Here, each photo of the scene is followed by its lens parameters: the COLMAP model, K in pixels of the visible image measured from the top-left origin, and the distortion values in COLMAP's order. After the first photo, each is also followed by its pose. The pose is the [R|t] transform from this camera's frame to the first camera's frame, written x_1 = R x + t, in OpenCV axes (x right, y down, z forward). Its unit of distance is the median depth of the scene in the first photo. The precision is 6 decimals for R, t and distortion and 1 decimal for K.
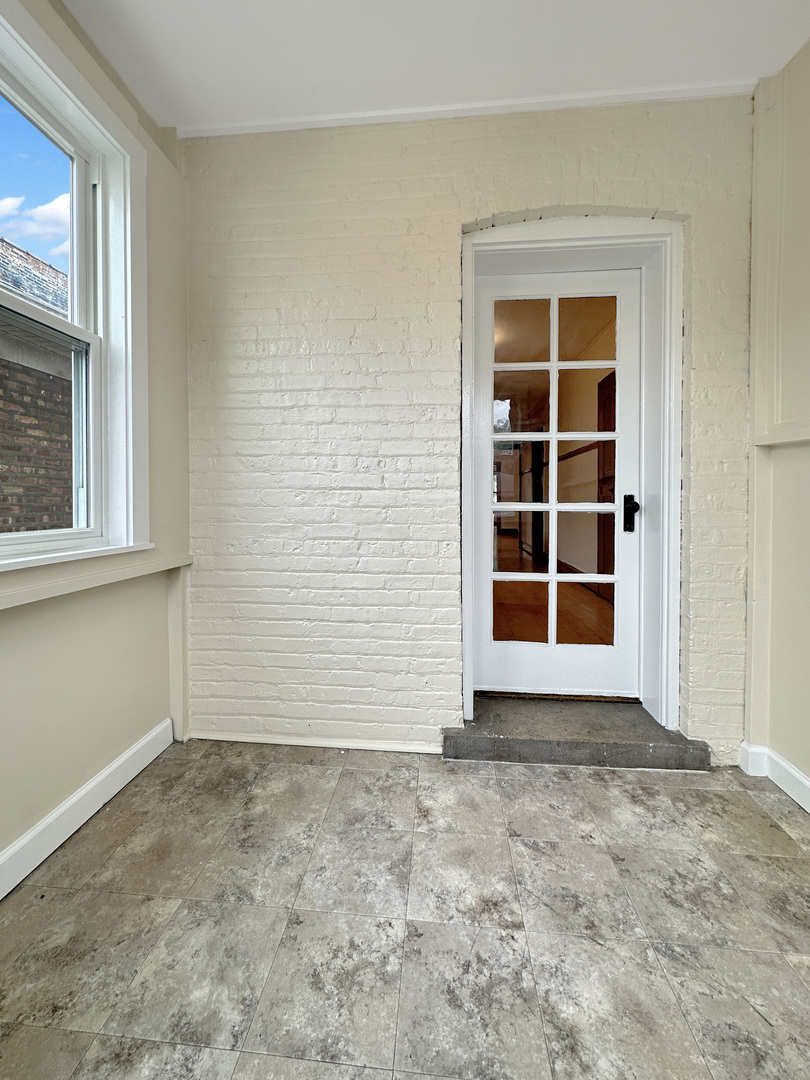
lens RADIAL K [[435.3, 0, 408.6], [0, 435.3, 540.1], [0, 0, 1]] dist [0.001469, 0.000334]
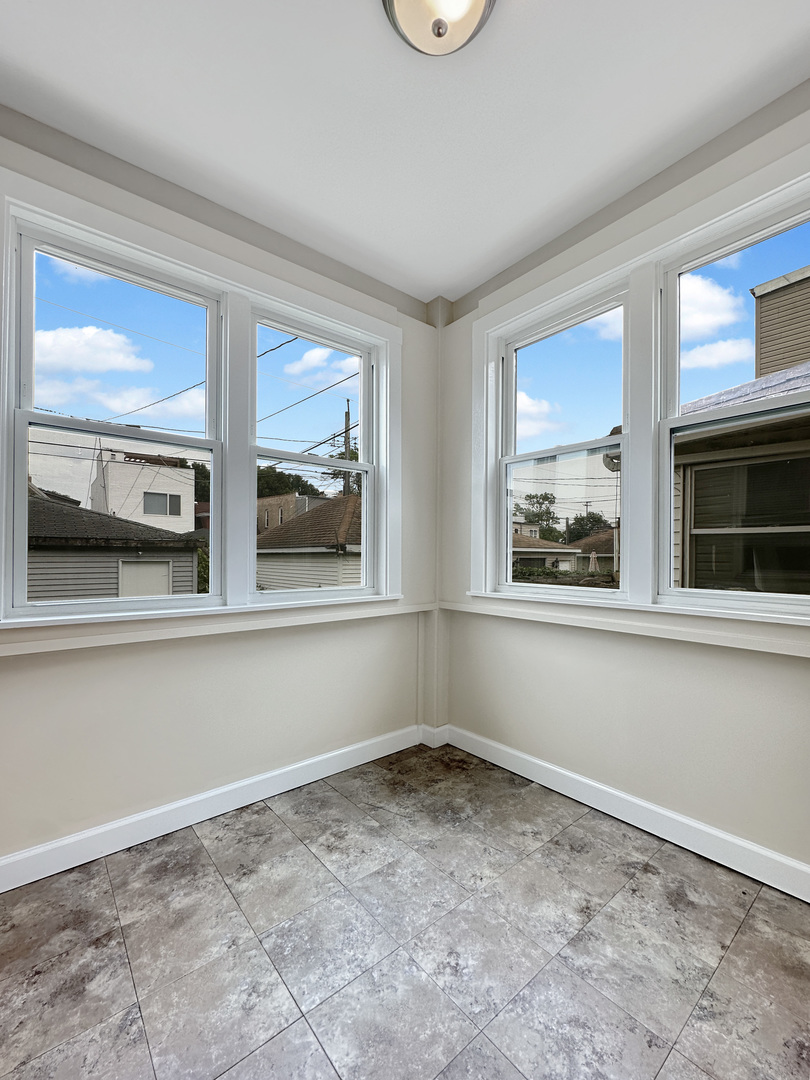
lens RADIAL K [[435.3, 0, 406.5], [0, 435.3, 549.2], [0, 0, 1]] dist [0.001469, 0.000334]
pose [[-0.703919, -0.013230, -0.710157, 0.807631], [-0.079531, 0.995007, 0.060297, -0.152153], [0.705814, 0.098924, -0.701456, 1.274207]]
